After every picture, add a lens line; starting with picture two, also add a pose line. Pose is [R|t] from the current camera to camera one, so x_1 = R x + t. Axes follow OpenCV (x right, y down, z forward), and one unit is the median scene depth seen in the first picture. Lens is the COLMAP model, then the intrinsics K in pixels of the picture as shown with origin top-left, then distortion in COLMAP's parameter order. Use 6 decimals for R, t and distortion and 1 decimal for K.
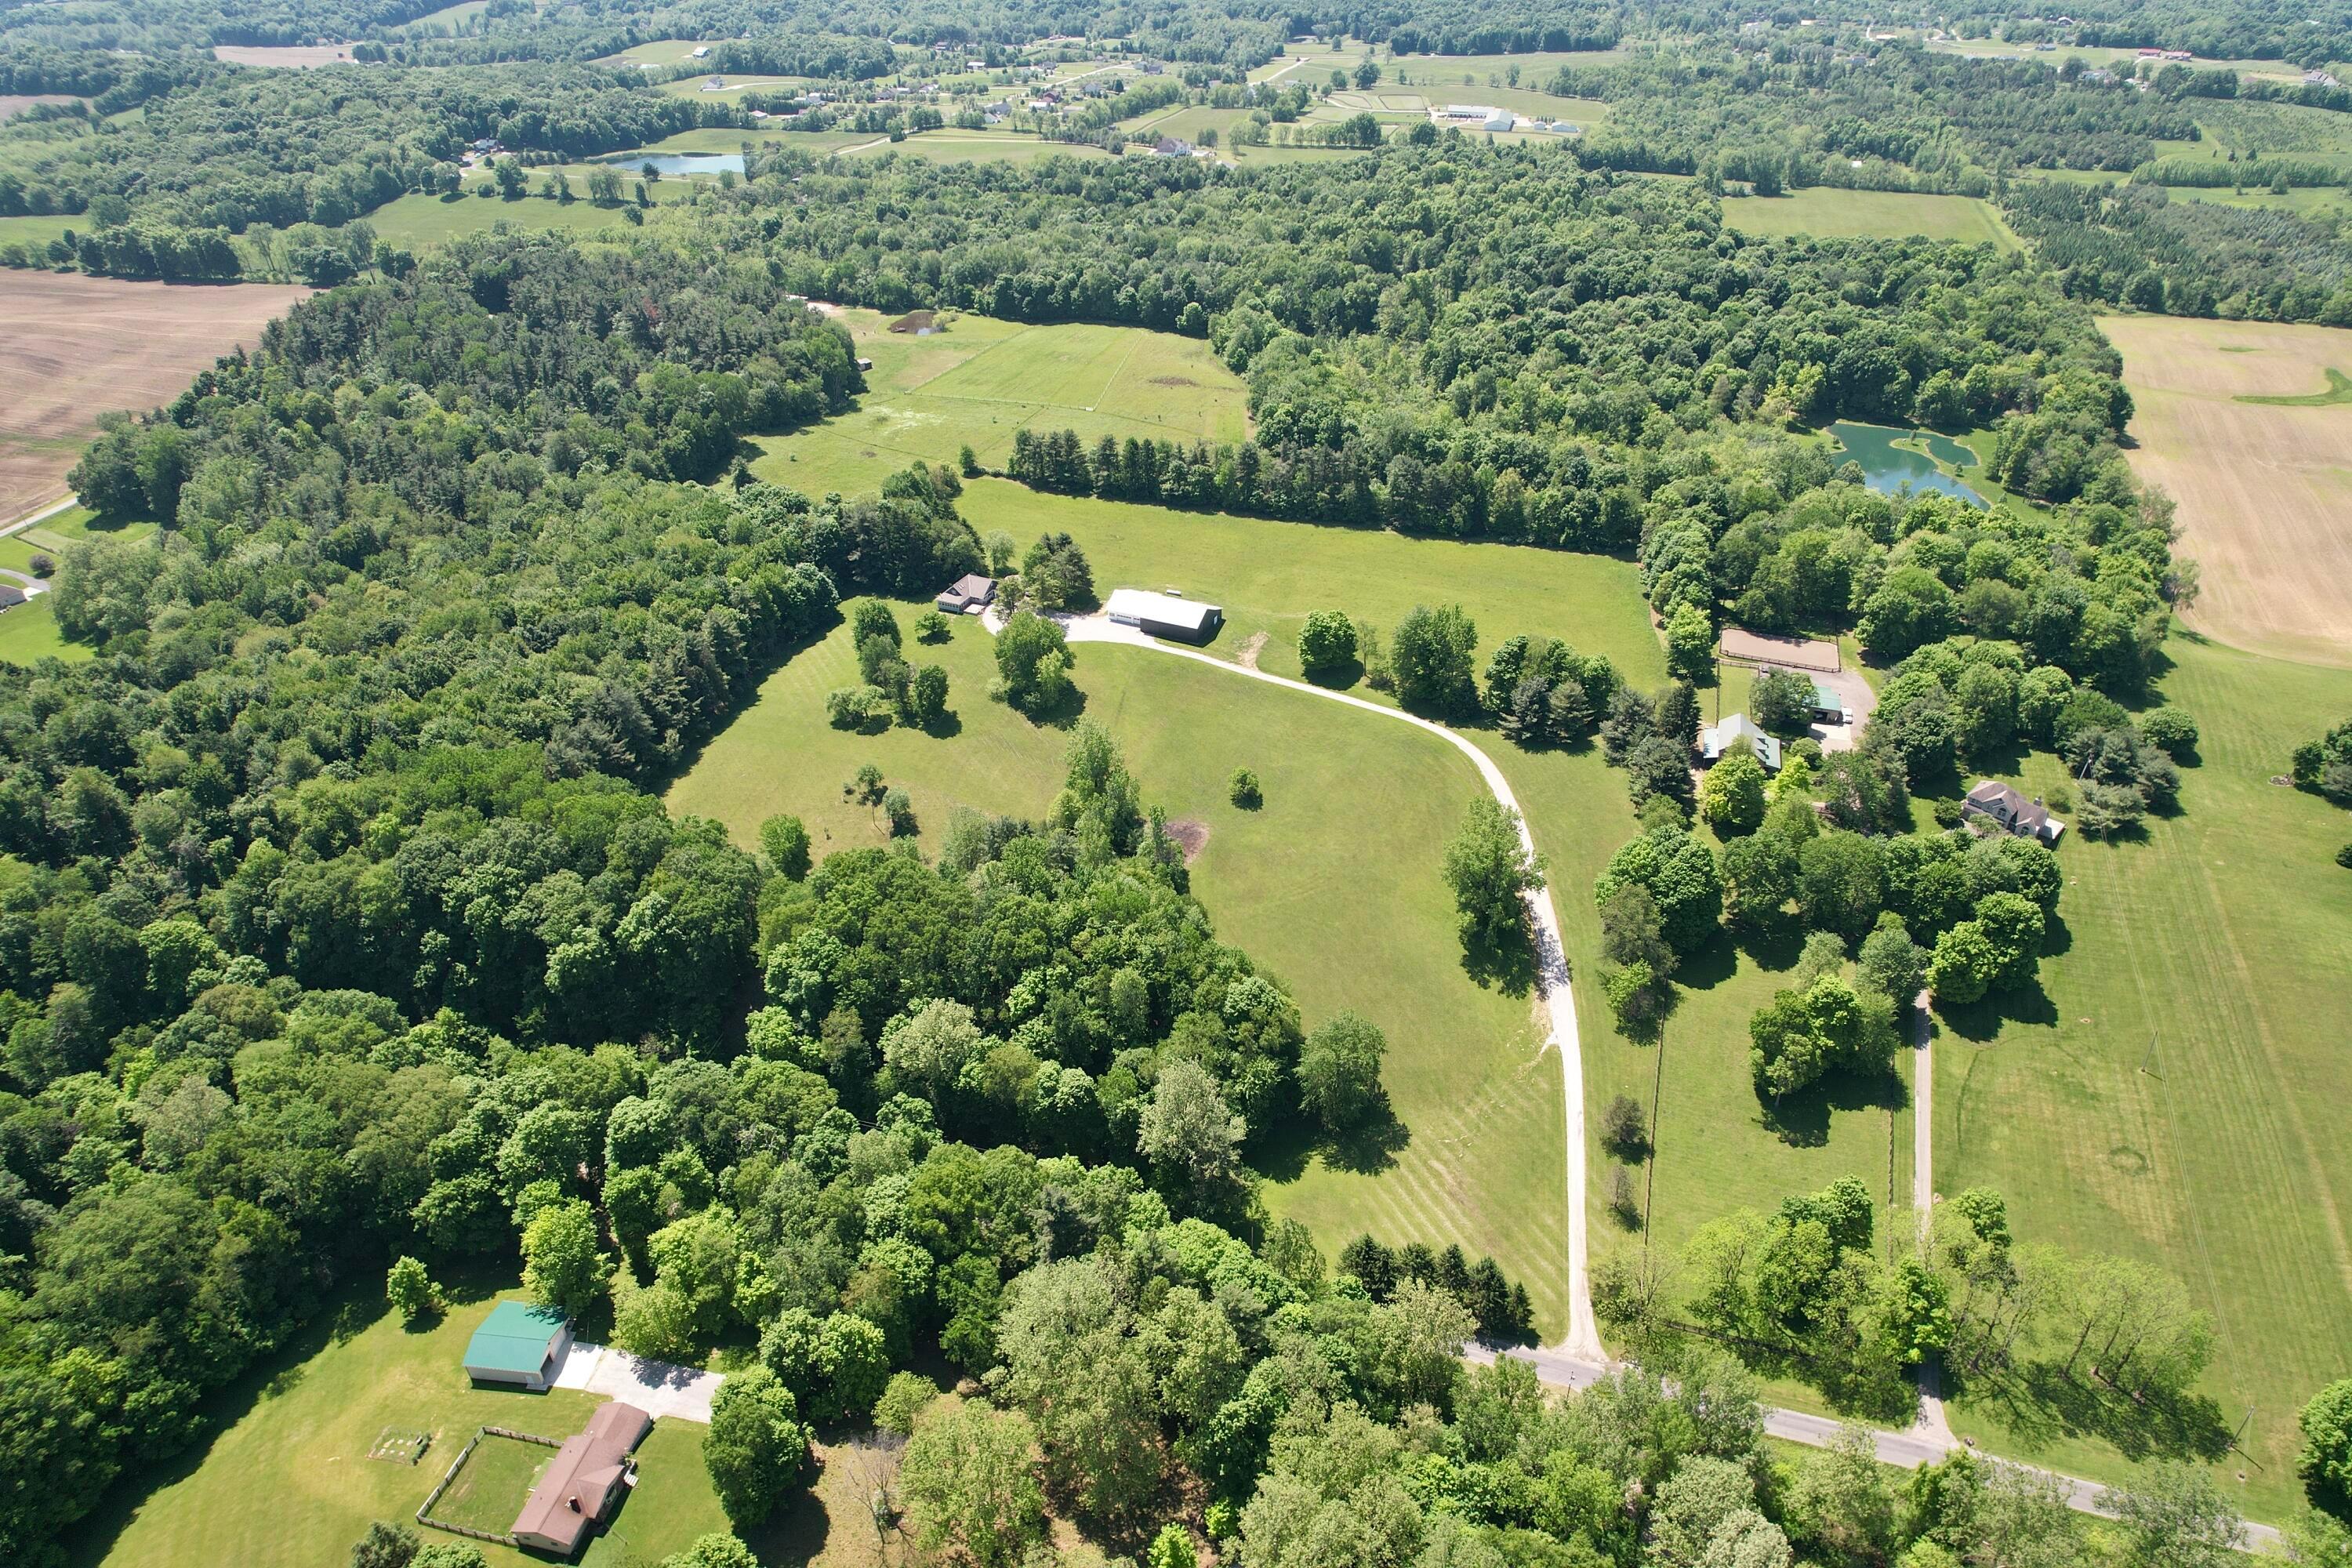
lens RADIAL K [[1501.8, 0, 1178.3], [0, 1501.8, 797.5], [0, 0, 1]] dist [-0.077573, 0.070969]
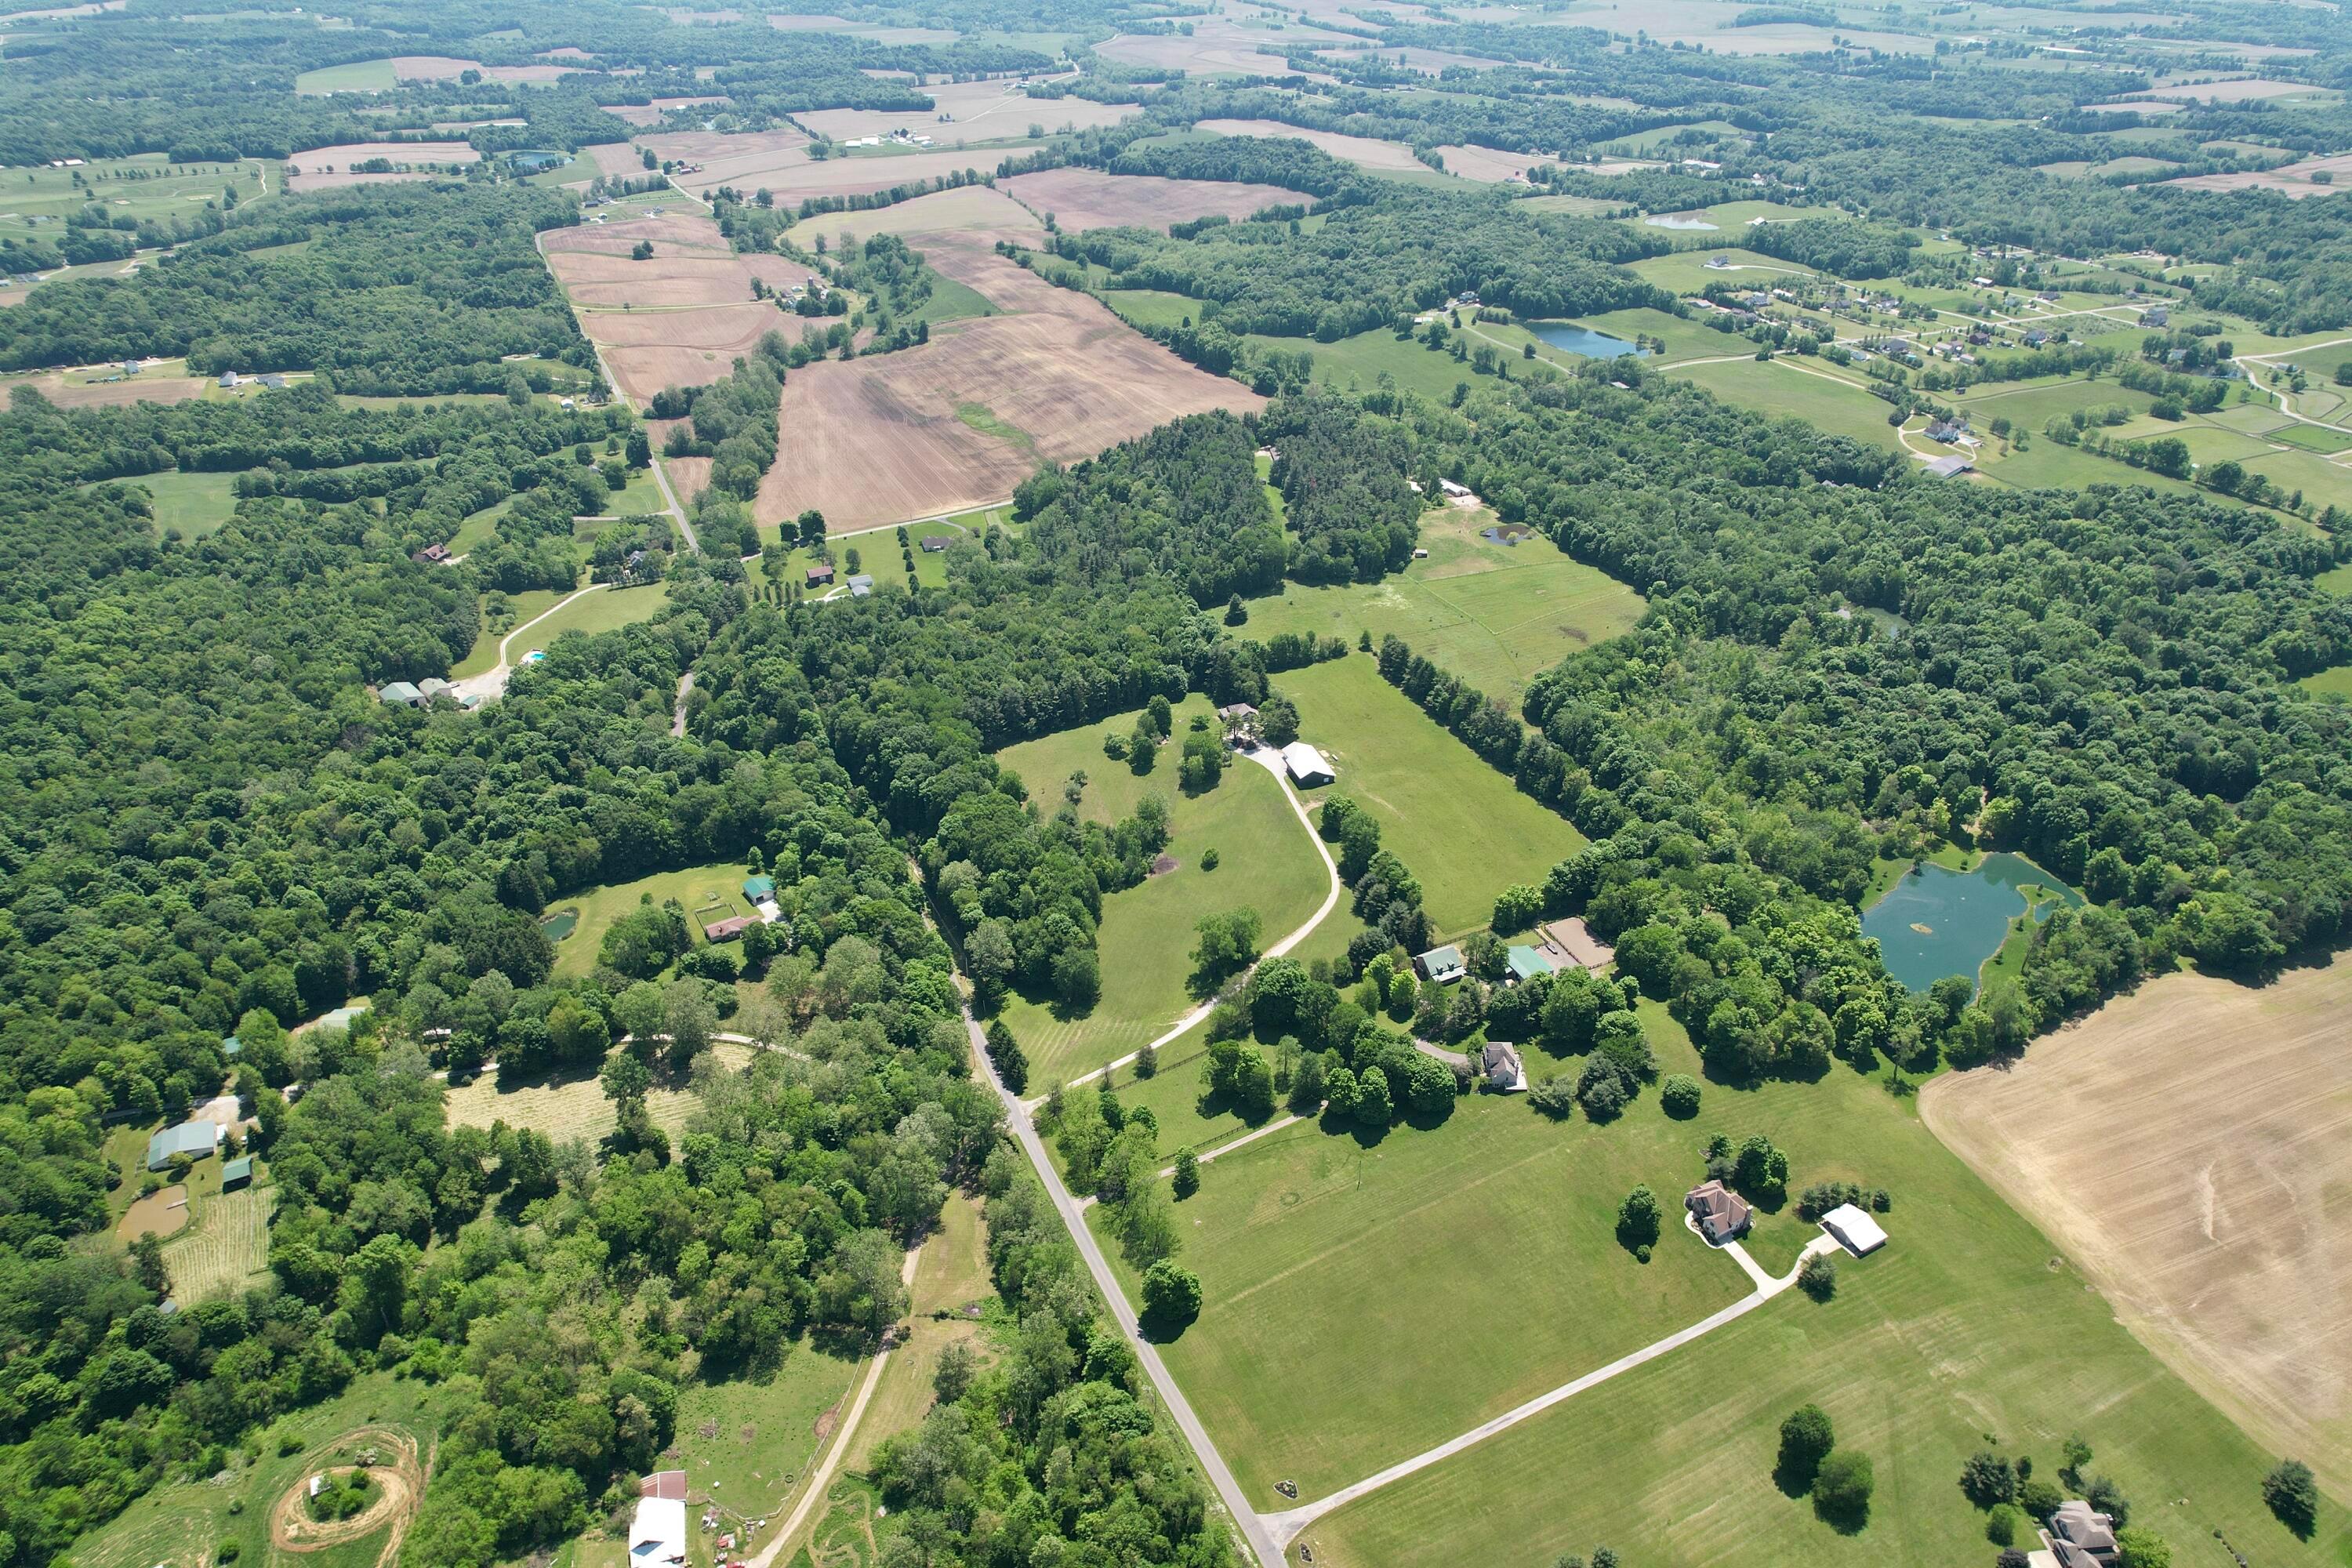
lens RADIAL K [[1501.8, 0, 1178.3], [0, 1501.8, 797.5], [0, 0, 1]] dist [-0.077573, 0.070969]
pose [[0.685663, 0.389797, -0.614756, 0.830279], [-0.398253, 0.907812, 0.131426, -0.223059], [0.609312, 0.154714, 0.777690, -0.349403]]
